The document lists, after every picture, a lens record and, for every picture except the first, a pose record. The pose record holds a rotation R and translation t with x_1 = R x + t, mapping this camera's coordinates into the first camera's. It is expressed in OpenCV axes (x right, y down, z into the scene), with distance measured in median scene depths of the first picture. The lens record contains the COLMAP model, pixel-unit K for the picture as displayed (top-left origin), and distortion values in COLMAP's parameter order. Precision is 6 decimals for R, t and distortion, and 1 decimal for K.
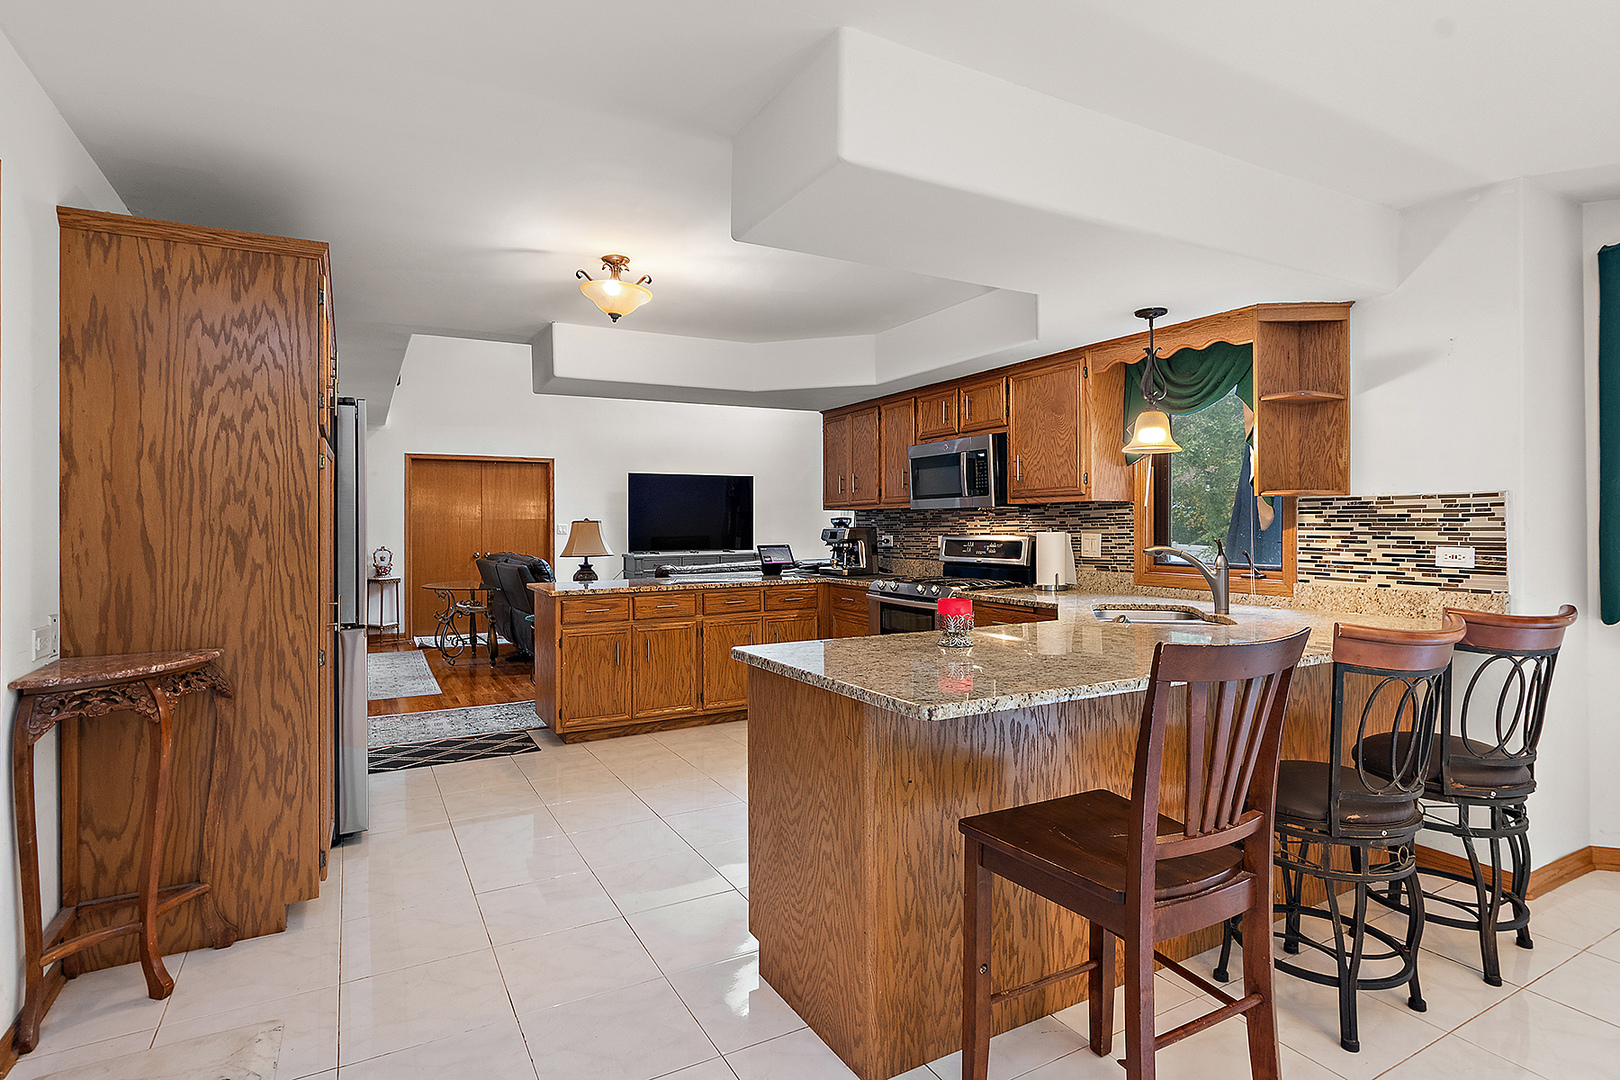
lens RADIAL K [[810.3, 0, 810.9], [0, 810.3, 533.5], [0, 0, 1]] dist [-0.007362, -0.000691]
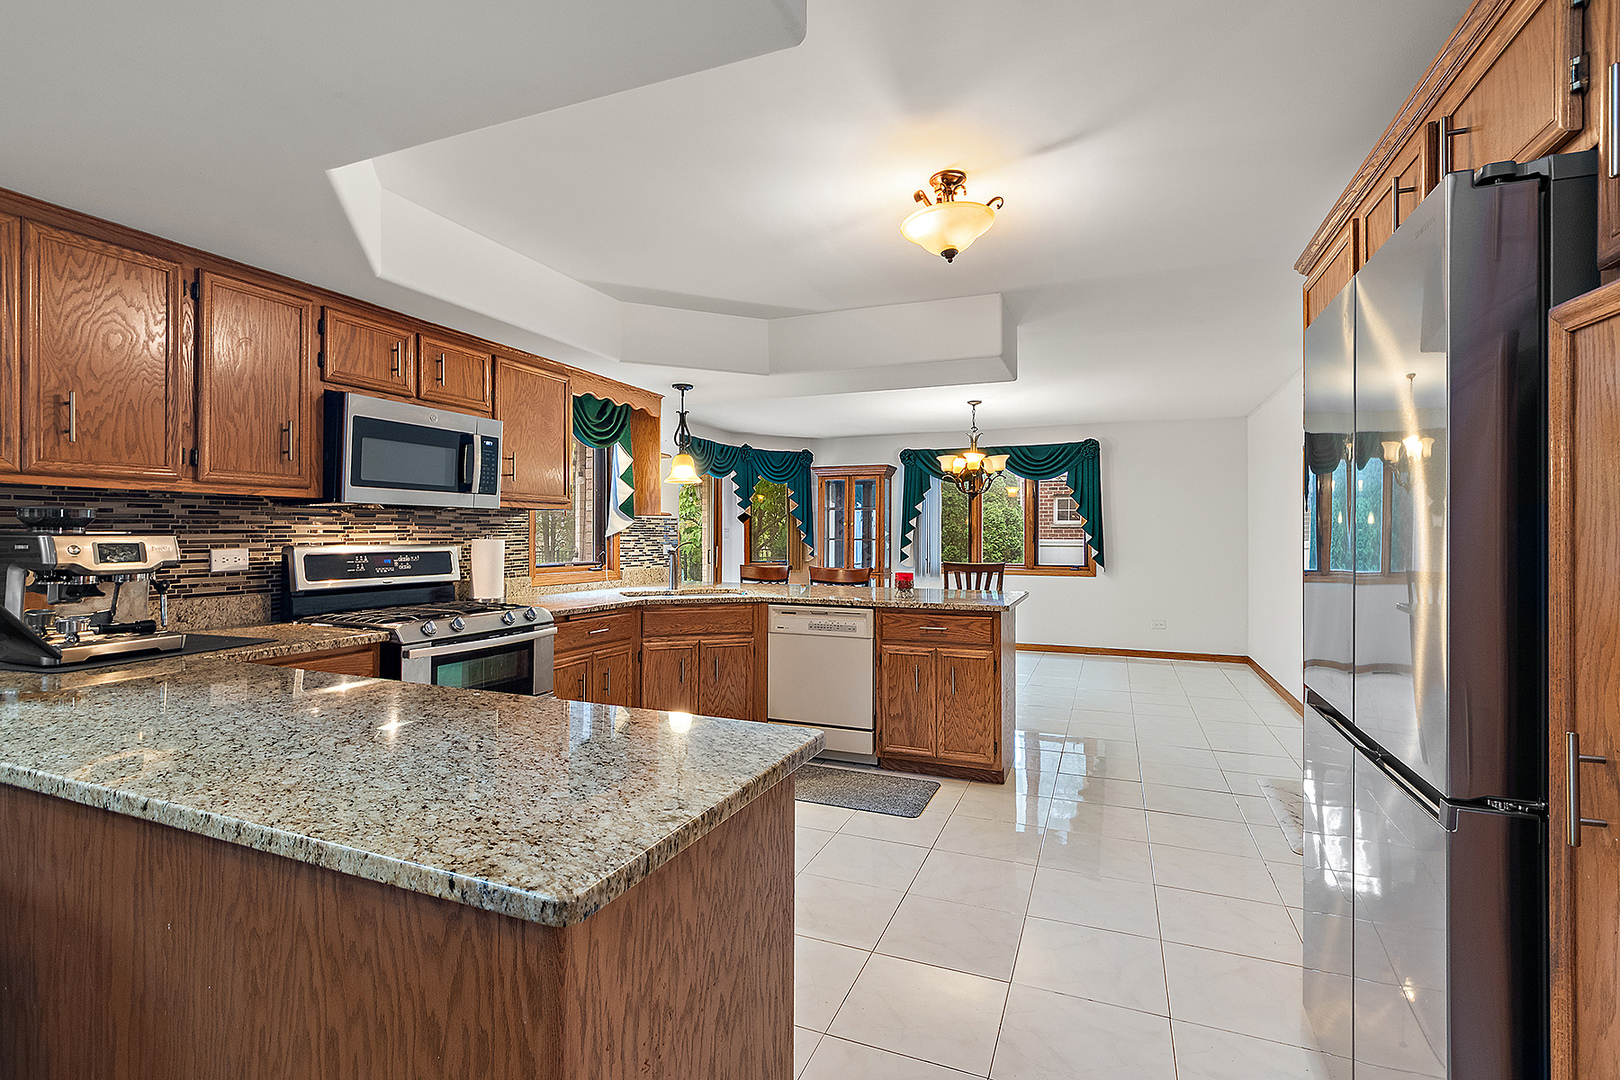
lens RADIAL K [[754.0, 0, 804.9], [0, 754.0, 528.4], [0, 0, 1]] dist [-0.001070, -0.000439]
pose [[-0.631831, 0.006387, 0.775080, -0.585310], [0.003926, 0.999980, -0.005040, -0.008651], [-0.775096, -0.000141, -0.631843, 1.290075]]
